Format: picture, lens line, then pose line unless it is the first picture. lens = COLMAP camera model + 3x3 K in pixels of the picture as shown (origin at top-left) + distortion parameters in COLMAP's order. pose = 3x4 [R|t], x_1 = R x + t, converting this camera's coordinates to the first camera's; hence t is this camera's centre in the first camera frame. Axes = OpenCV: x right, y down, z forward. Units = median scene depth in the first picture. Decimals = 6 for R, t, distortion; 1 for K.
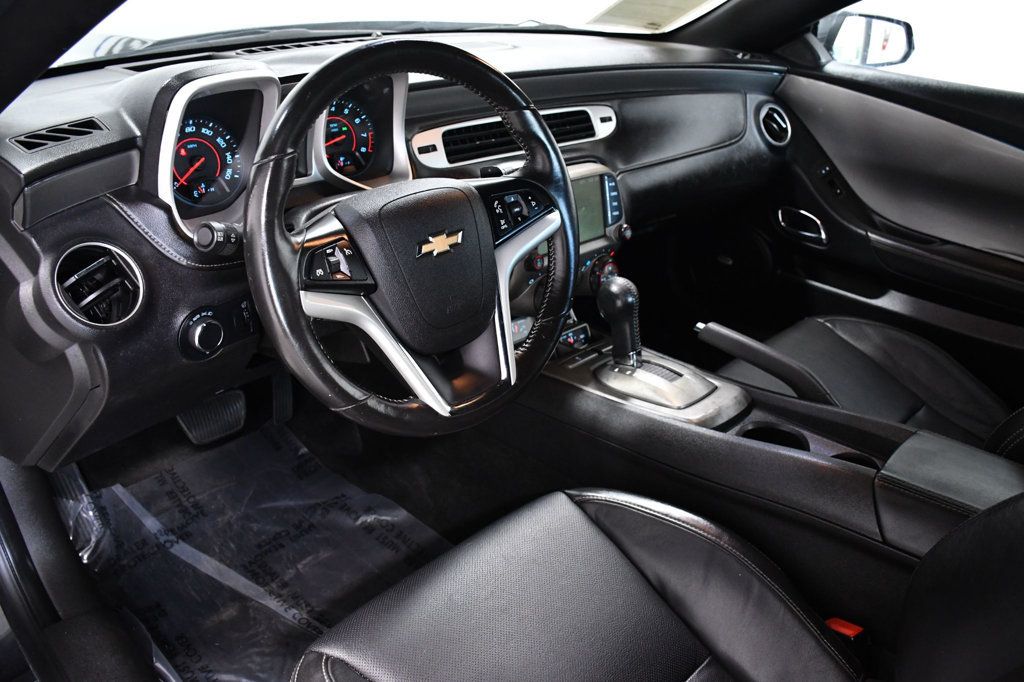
lens RADIAL K [[801.0, 0, 512.0], [0, 801.0, 341.0], [0, 0, 1]] dist [-0.152329, 0.111776]
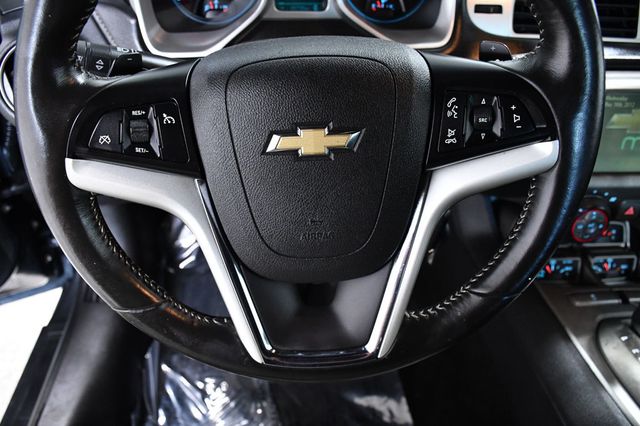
lens RADIAL K [[478.9, 0, 320.2], [0, 478.9, 229.0], [0, 0, 1]] dist [-0.159258, 0.088421]
pose [[0.745605, 0.405322, -0.528949, 0.094828], [-0.281794, 0.911067, 0.300914, -0.112314], [0.603875, -0.075308, 0.793513, 0.442896]]
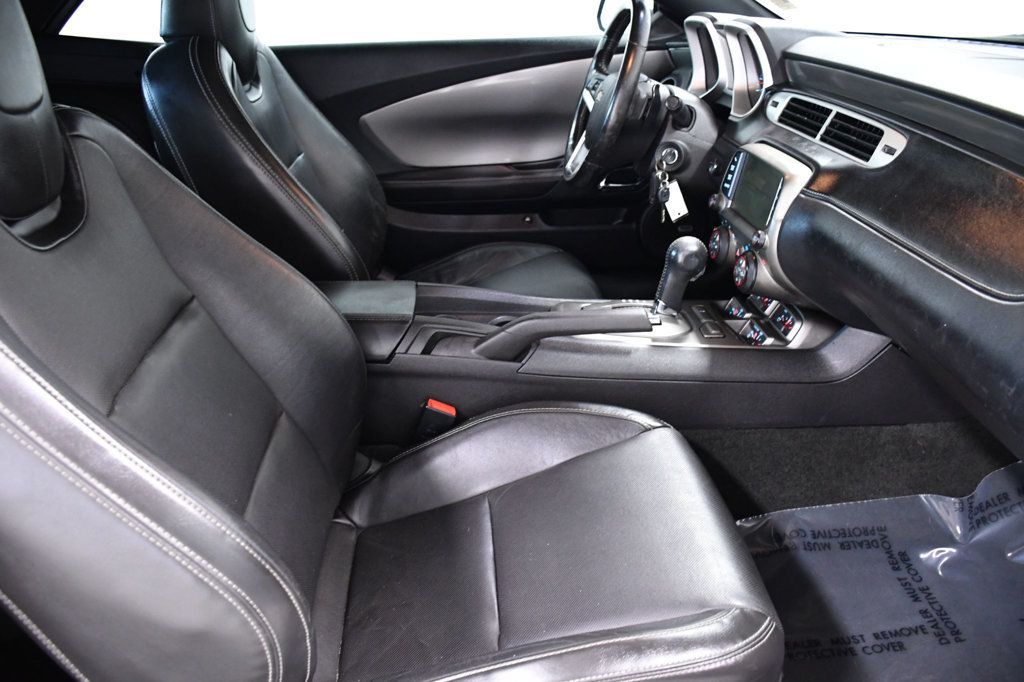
lens RADIAL K [[801.0, 0, 512.0], [0, 801.0, 341.0], [0, 0, 1]] dist [-0.152329, 0.111776]
pose [[-0.664939, 0.278333, -0.693099, 1.026839], [-0.348032, 0.705606, 0.617247, -0.533455], [0.660855, 0.651652, -0.372316, 1.273788]]
